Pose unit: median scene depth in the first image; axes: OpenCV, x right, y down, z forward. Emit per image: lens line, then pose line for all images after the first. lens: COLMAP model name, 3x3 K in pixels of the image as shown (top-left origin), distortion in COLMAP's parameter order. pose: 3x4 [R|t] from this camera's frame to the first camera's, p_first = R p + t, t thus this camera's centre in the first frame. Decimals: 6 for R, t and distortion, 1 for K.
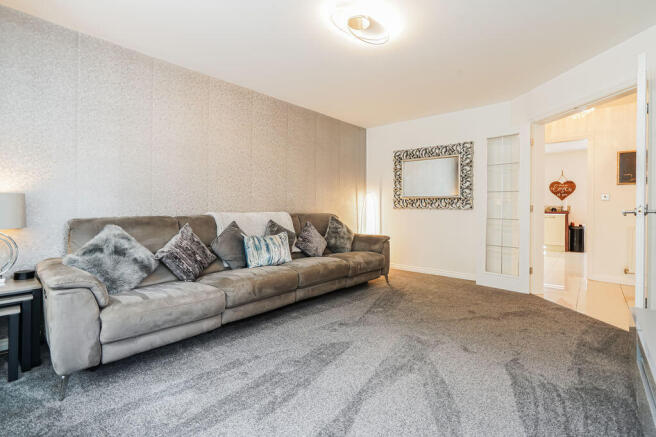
lens RADIAL K [[313.9, 0, 334.8], [0, 313.9, 206.9], [0, 0, 1]] dist [-0.015076, 0.009655]
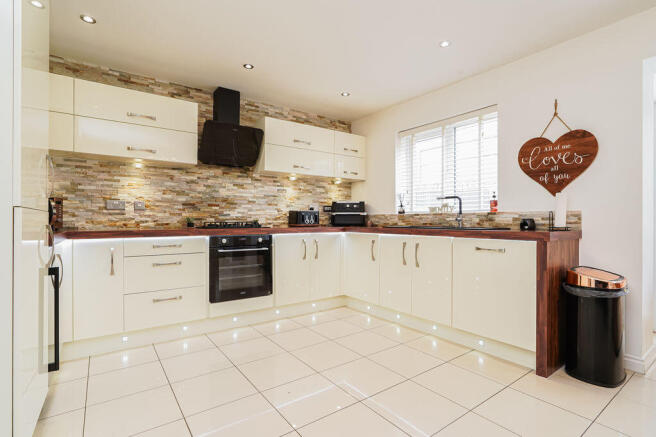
lens RADIAL K [[313.9, 0, 323.6], [0, 313.9, 220.7], [0, 0, 1]] dist [-0.015076, 0.009655]
pose [[0.968315, -0.010082, -0.249527, 0.587019], [0.013501, 0.999837, 0.011995, -0.001839], [0.249366, -0.014983, 0.968293, 0.640966]]
